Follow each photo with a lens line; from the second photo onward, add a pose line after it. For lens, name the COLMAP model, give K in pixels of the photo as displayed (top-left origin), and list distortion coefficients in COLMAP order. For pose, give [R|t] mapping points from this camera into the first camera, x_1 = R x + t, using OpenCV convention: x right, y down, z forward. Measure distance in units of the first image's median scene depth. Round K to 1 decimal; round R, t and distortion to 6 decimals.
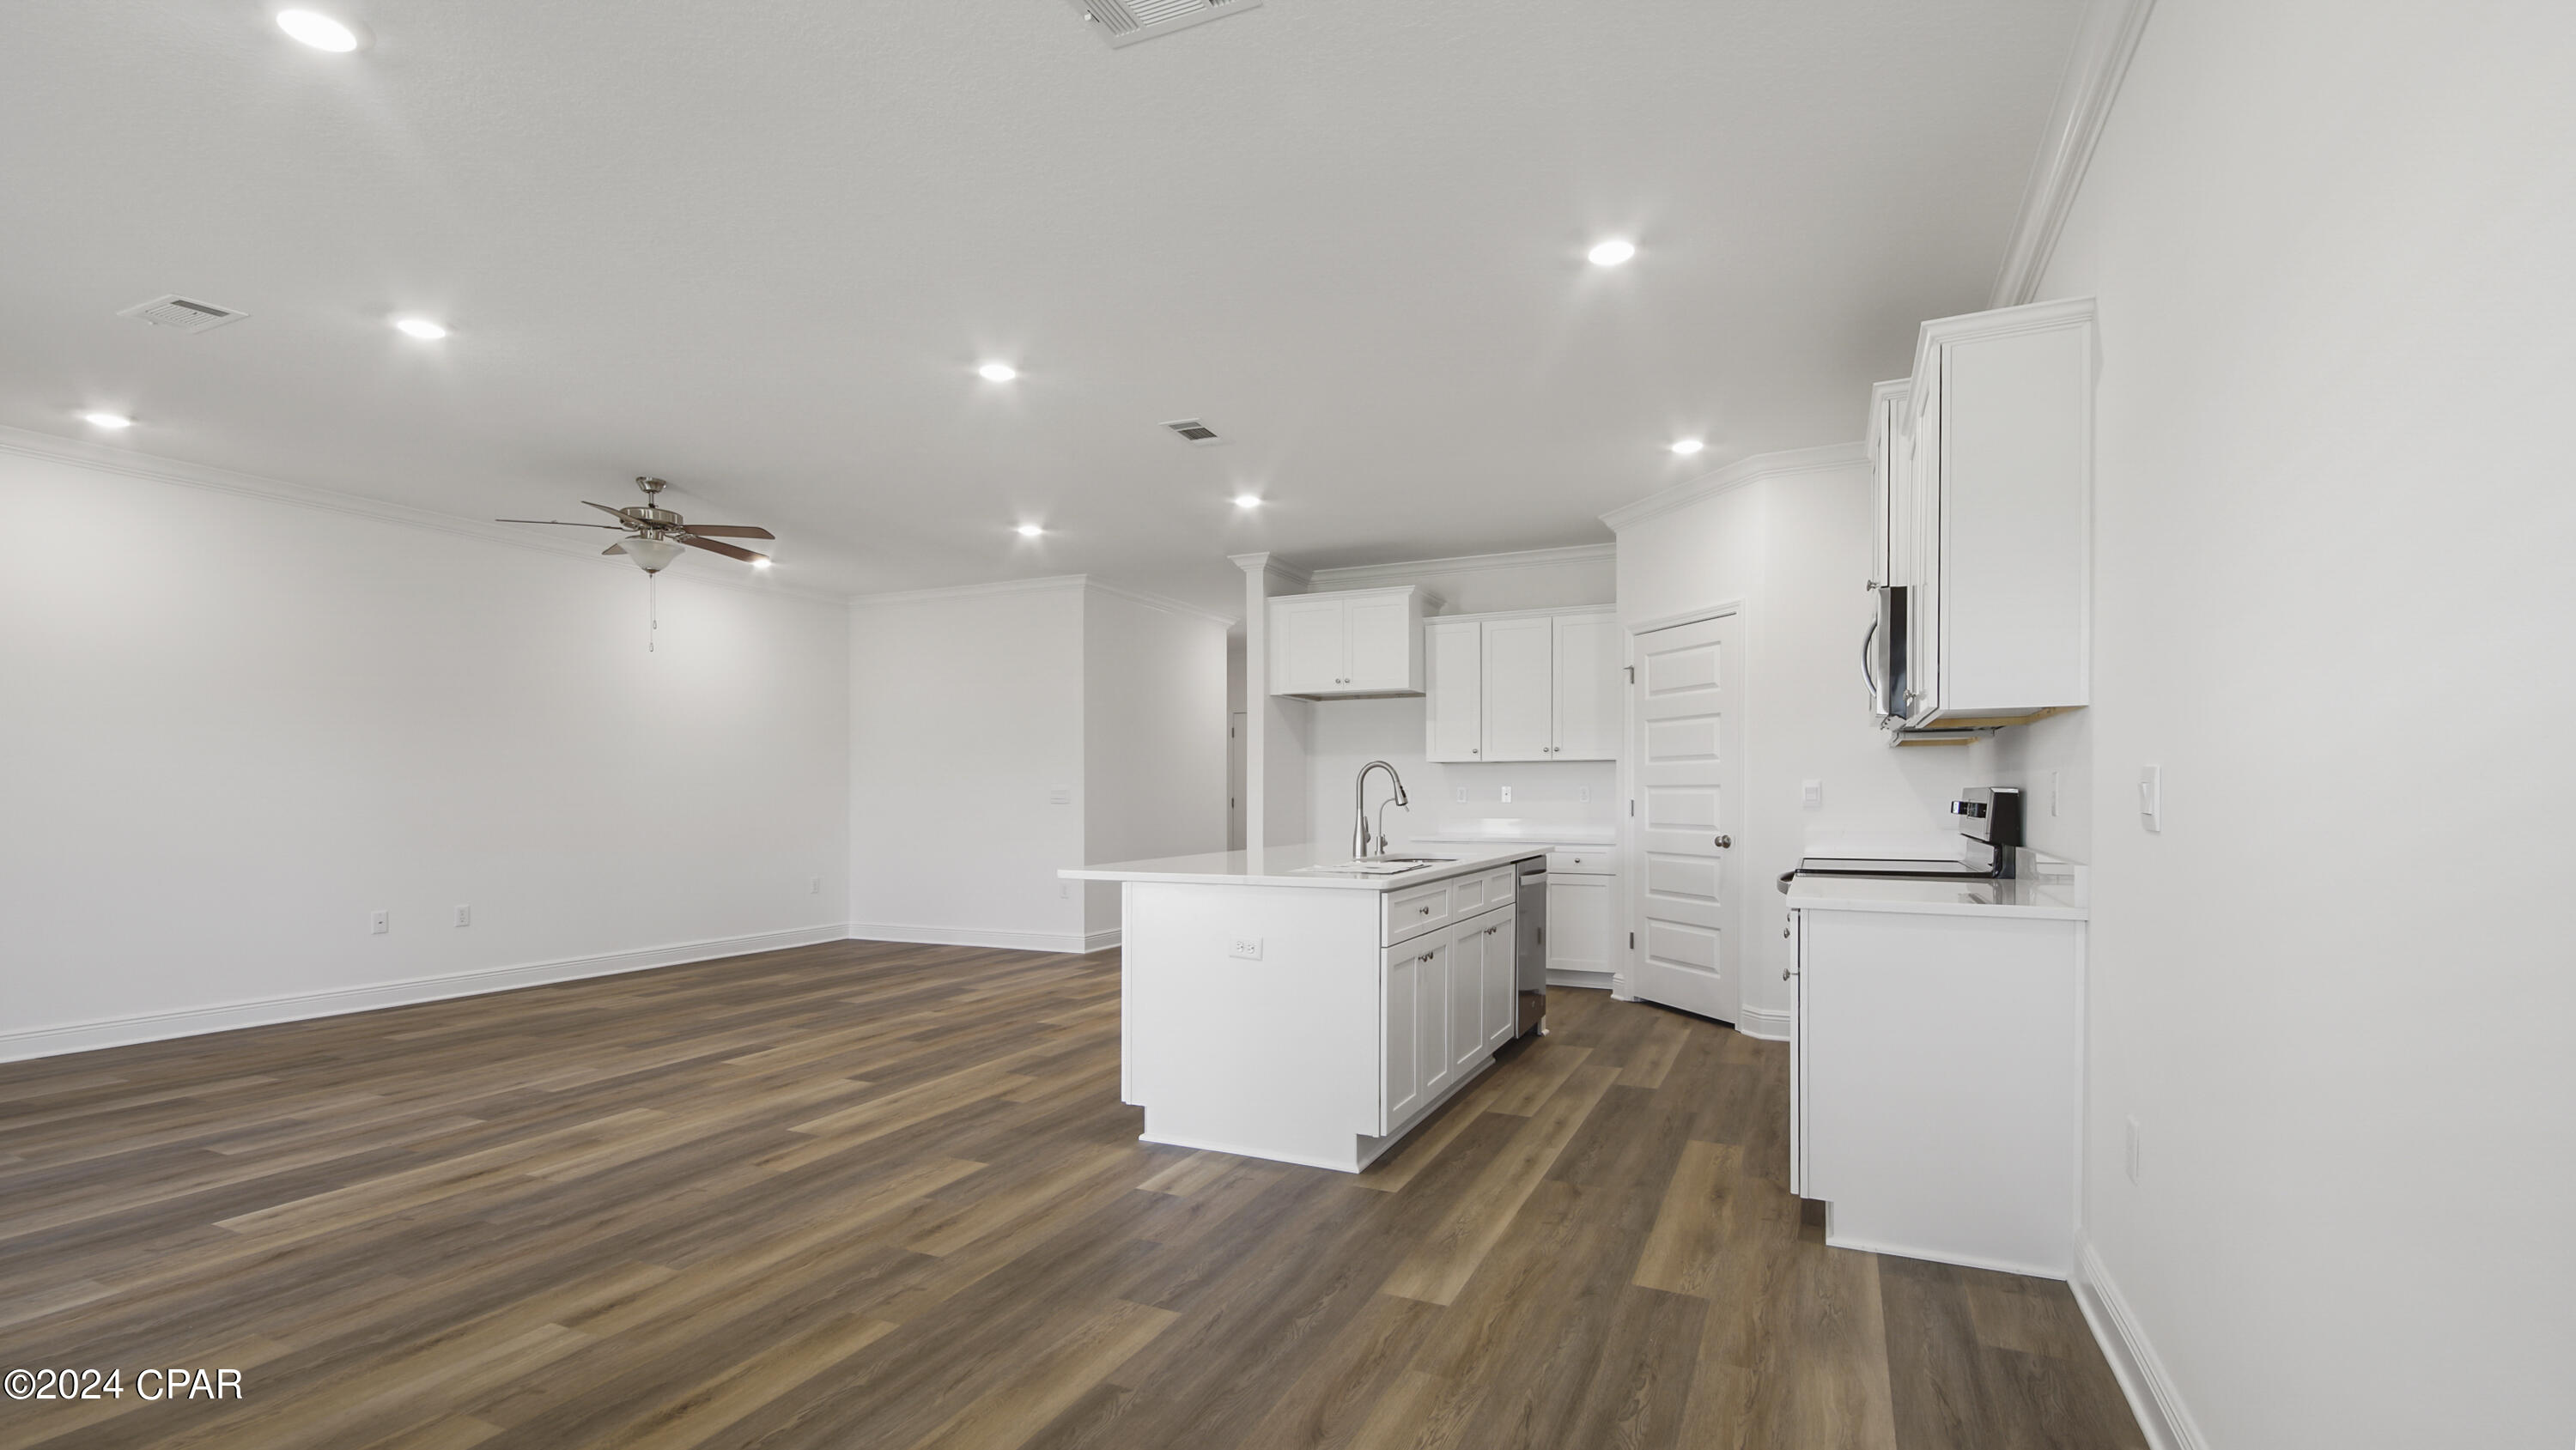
lens RADIAL K [[1146.5, 0, 1297.6], [0, 1146.5, 801.7], [0, 0, 1]] dist [0.003413, 0.000008]
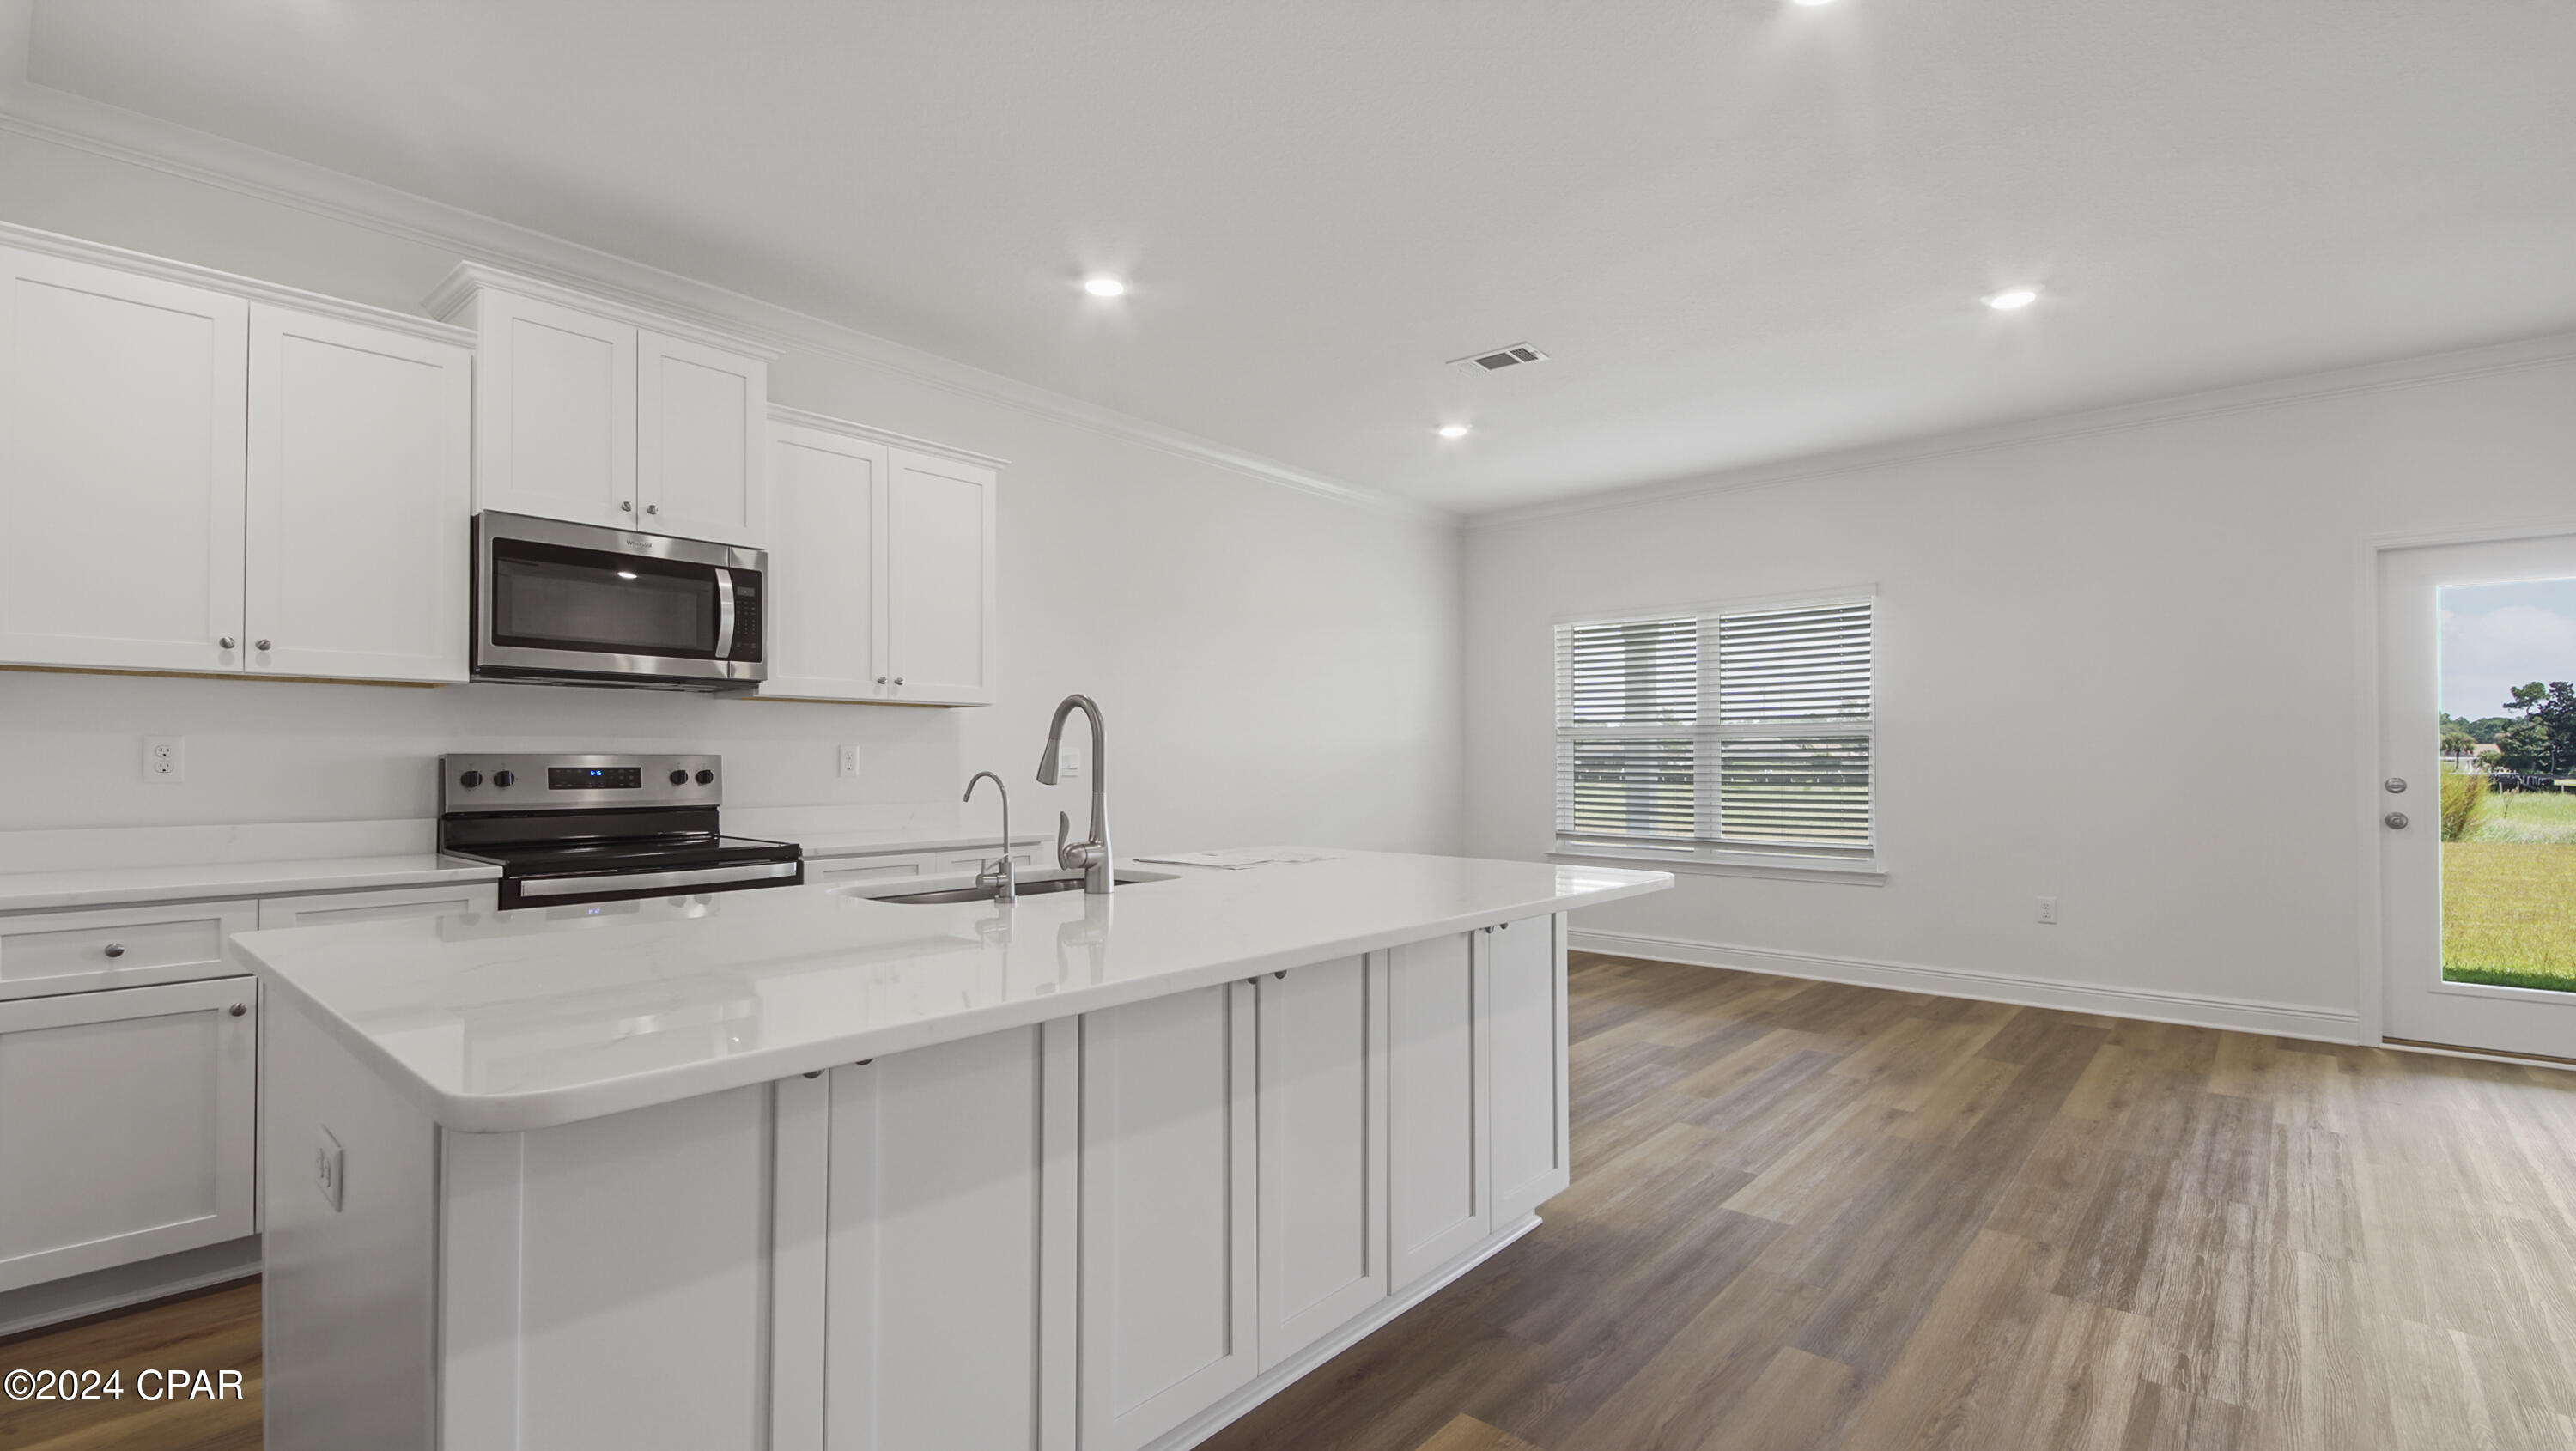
lens RADIAL K [[1137.3, 0, 1279.6], [0, 1137.3, 746.5], [0, 0, 1]] dist [0.004438, -0.000047]
pose [[-0.956973, 0.005281, 0.290130, -0.176818], [0.003492, 0.999972, -0.006684, -0.011888], [-0.290157, -0.005383, -0.956964, 1.637402]]
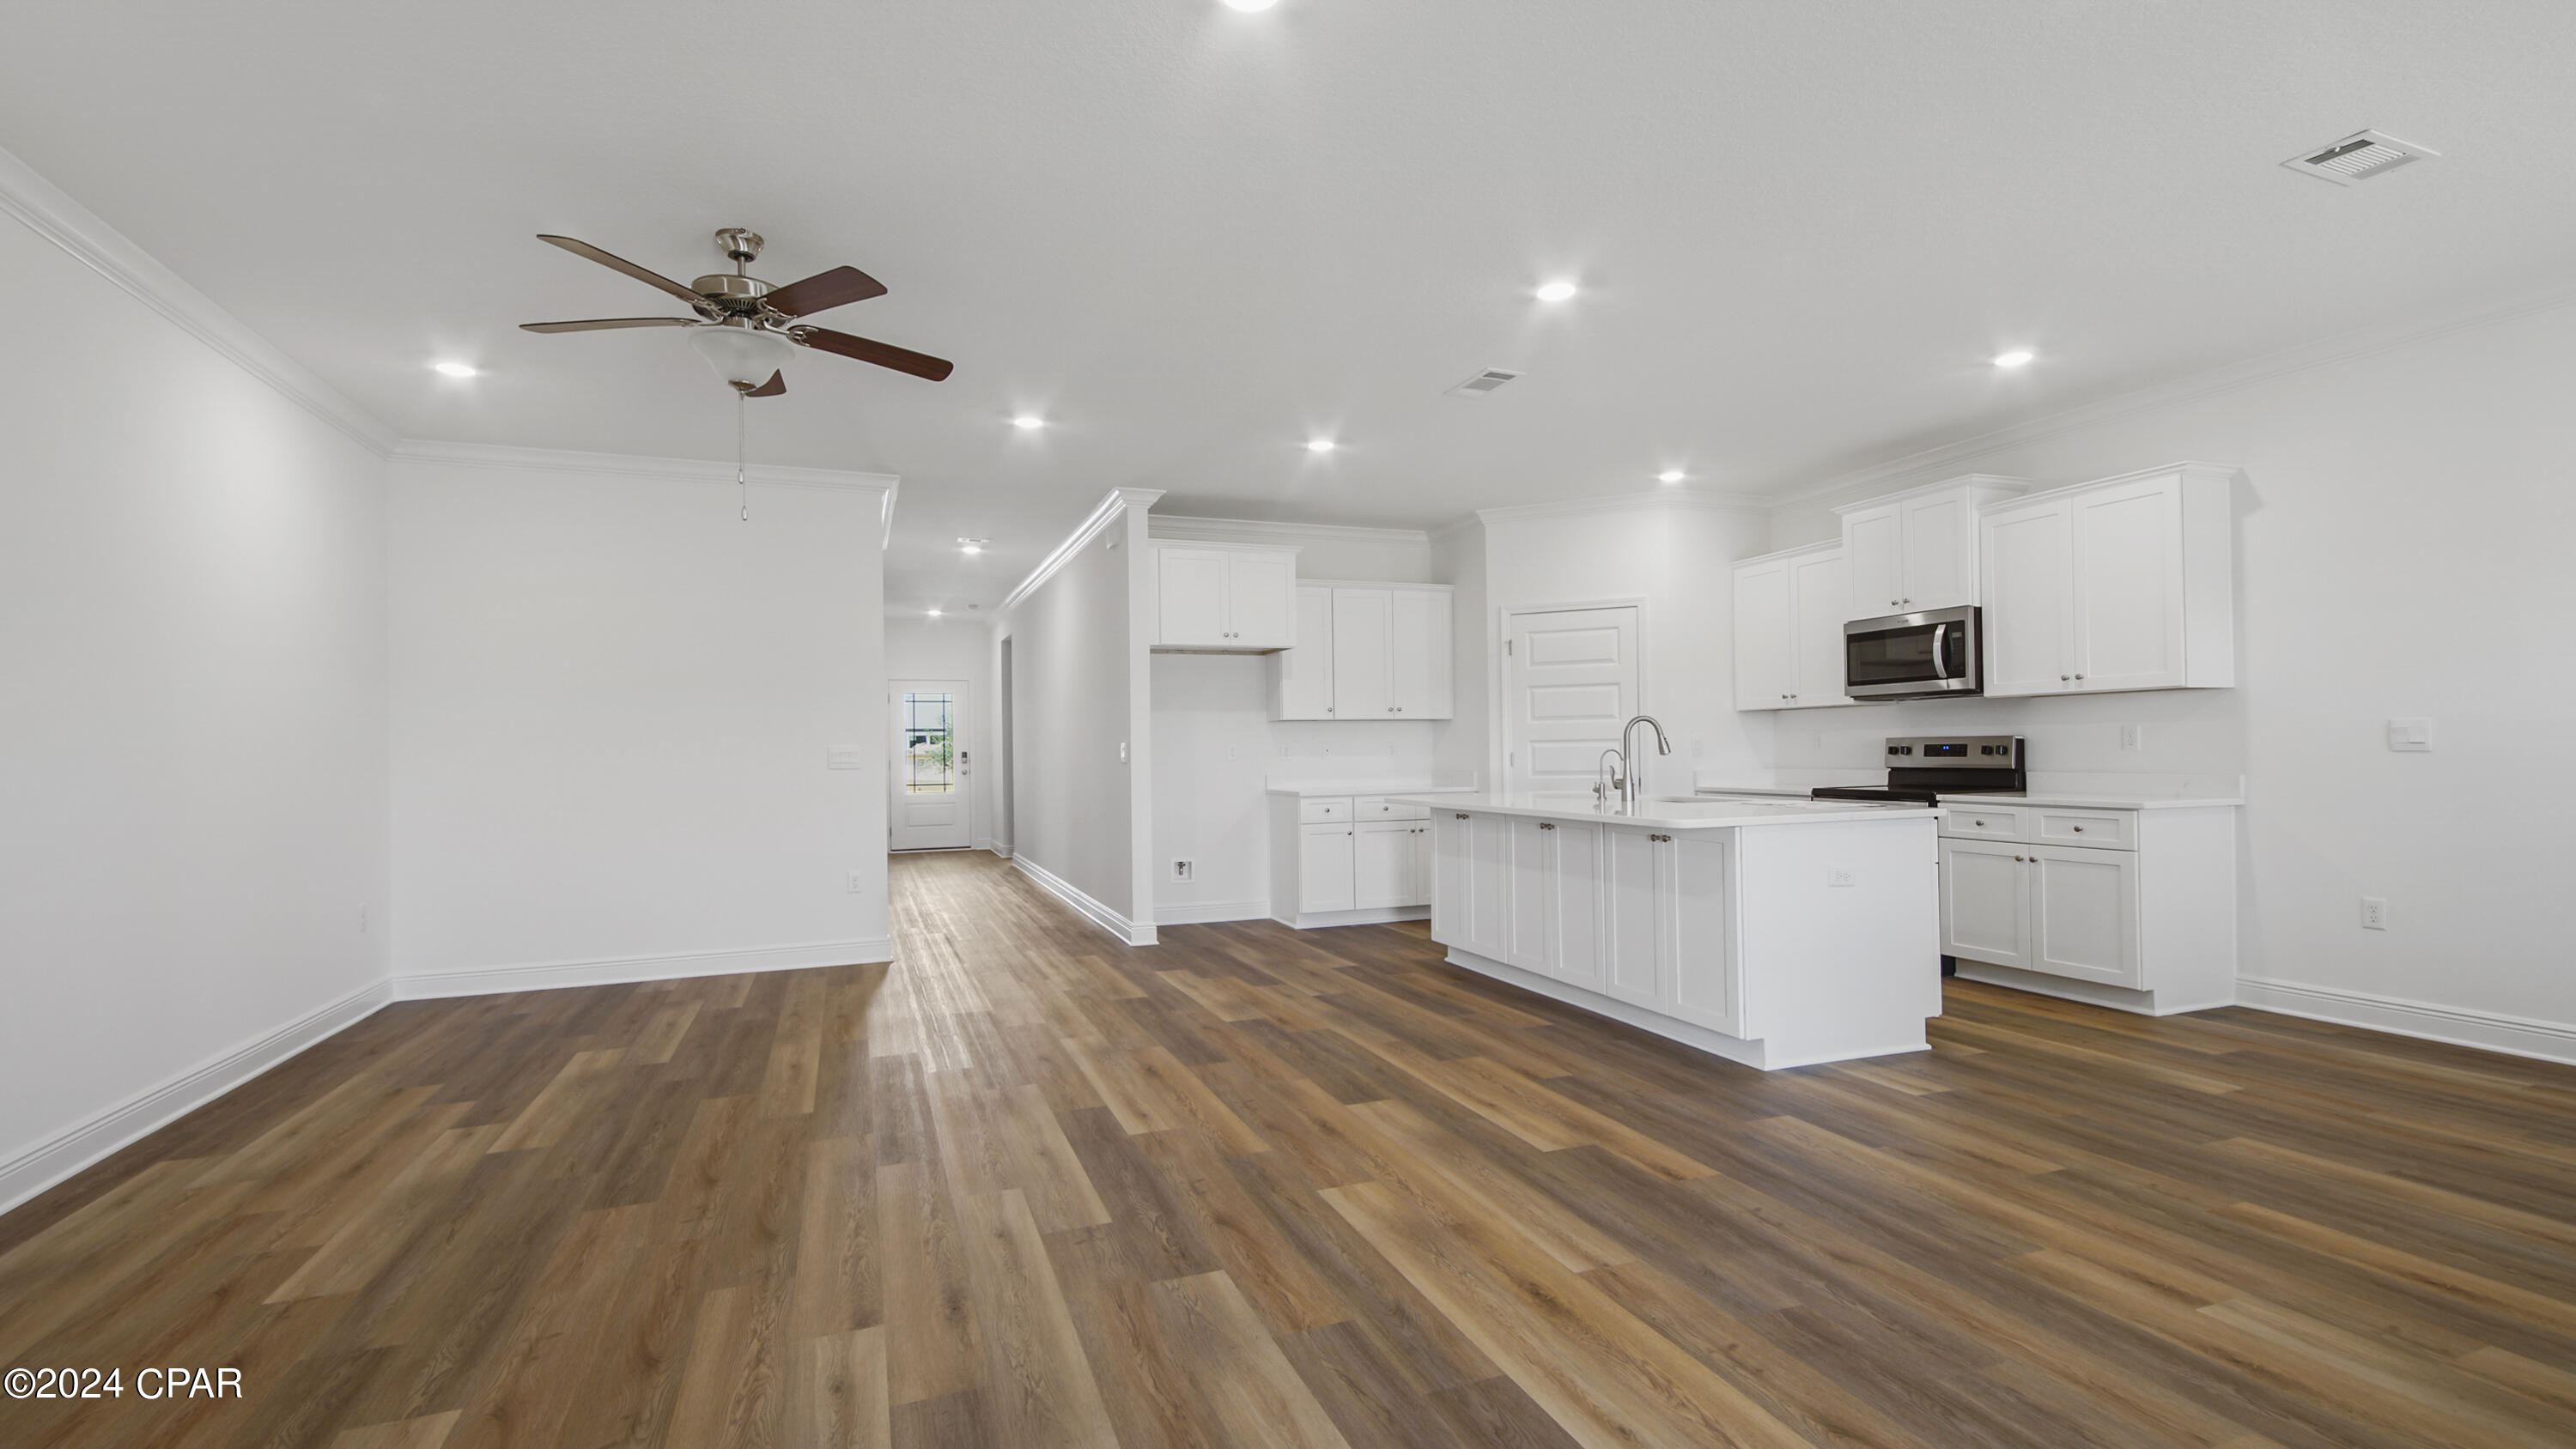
lens RADIAL K [[1137.2, 0, 1279.6], [0, 1137.2, 745.5], [0, 0, 1]] dist [0.004438, -0.000047]
pose [[0.706368, -0.004543, 0.707830, -1.109273], [0.017243, 0.999793, -0.010790, -0.000838], [-0.707635, 0.019827, 0.706300, 0.528752]]
